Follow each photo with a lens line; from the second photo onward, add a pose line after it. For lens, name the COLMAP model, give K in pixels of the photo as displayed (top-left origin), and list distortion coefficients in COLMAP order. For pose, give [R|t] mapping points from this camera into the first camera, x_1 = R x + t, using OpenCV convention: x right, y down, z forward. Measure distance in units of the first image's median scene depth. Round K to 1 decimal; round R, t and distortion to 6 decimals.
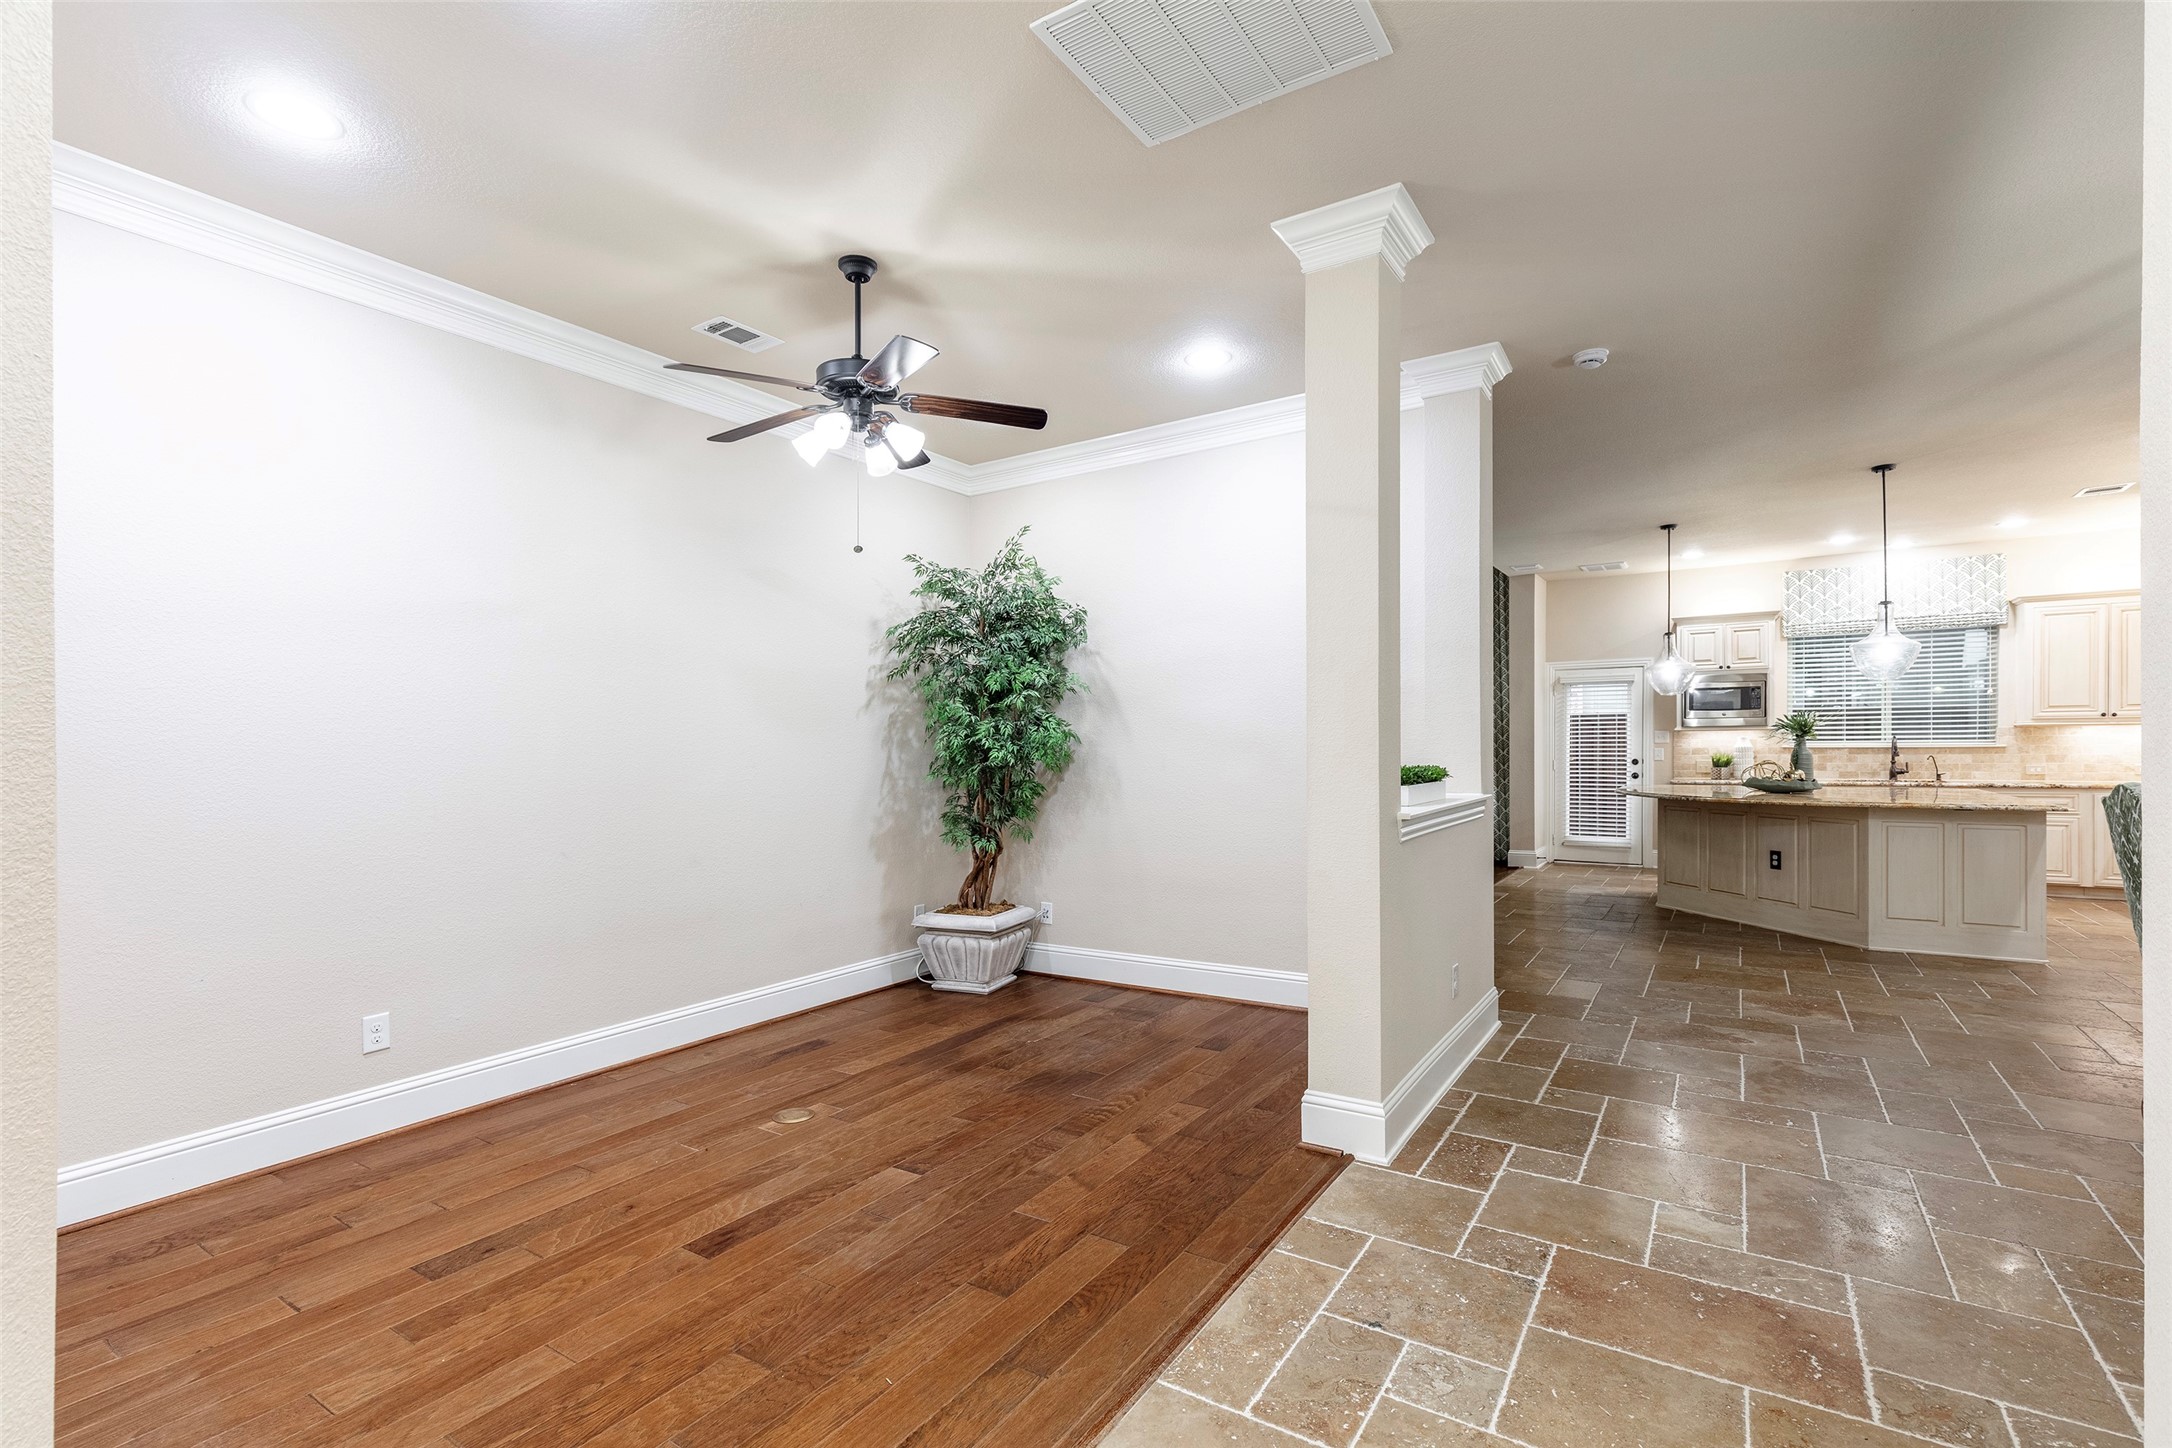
lens RADIAL K [[950.2, 0, 1096.1], [0, 950.2, 756.3], [0, 0, 1]] dist [0.003052, -0.000315]
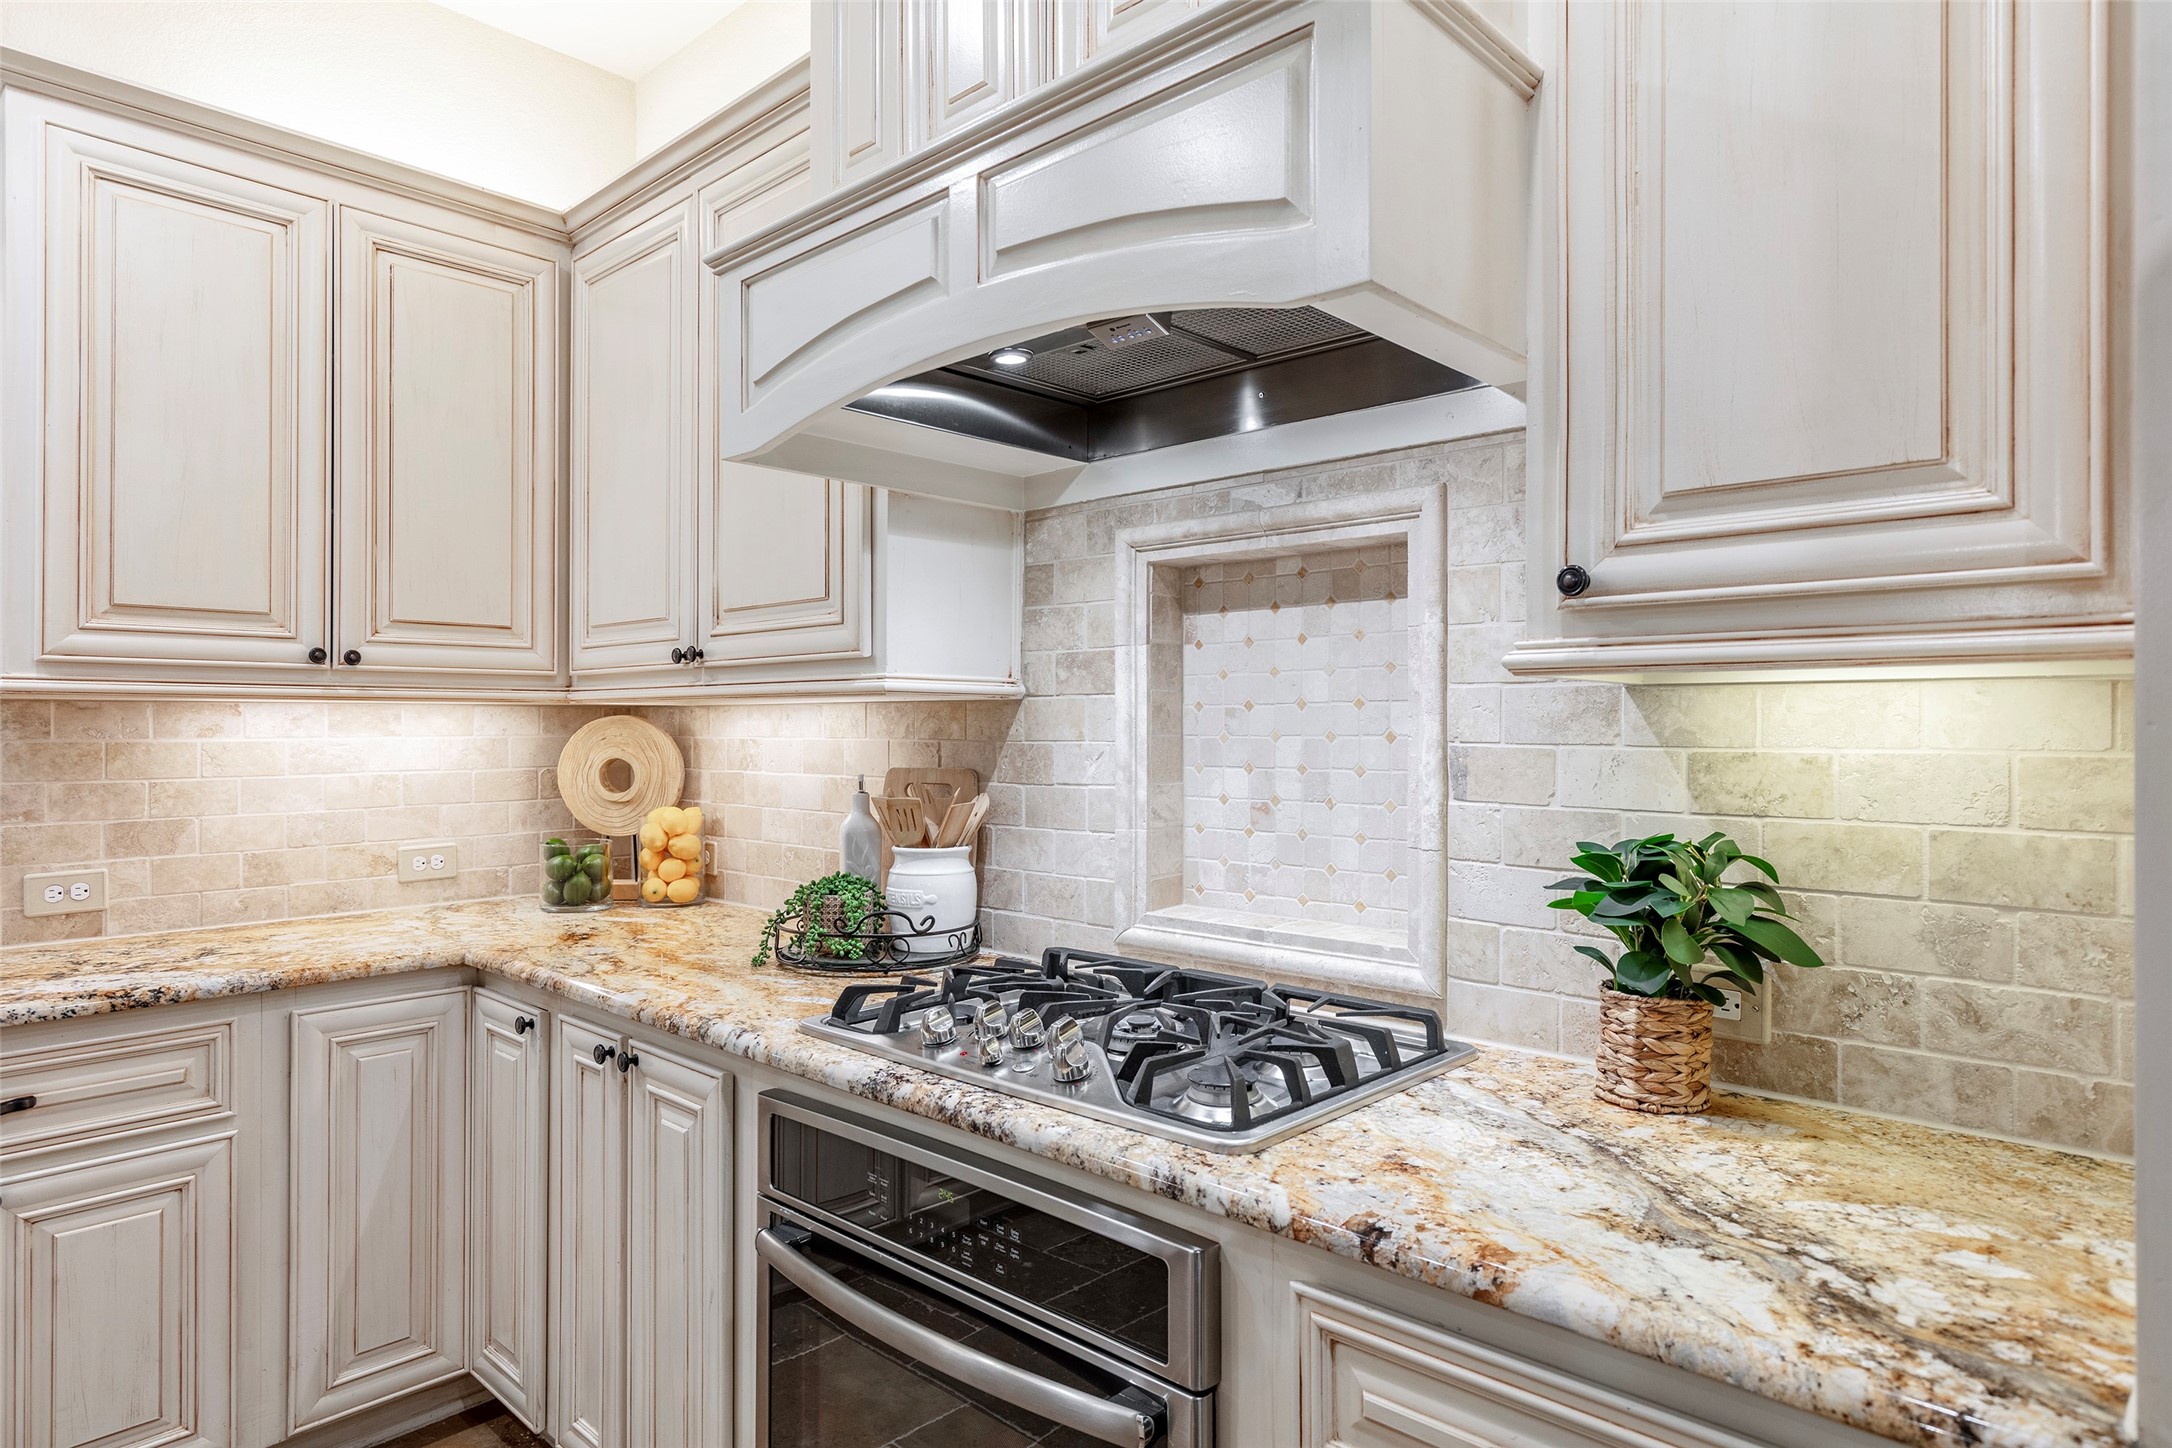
lens RADIAL K [[1264.9, 0, 1092.2], [0, 1264.9, 713.9], [0, 0, 1]] dist [0.015390, -0.002994]
pose [[0.166674, 0.016261, 0.985878, 1.085374], [0.013516, 0.999732, -0.018774, -0.028370], [-0.985919, 0.016454, 0.166410, 1.057576]]
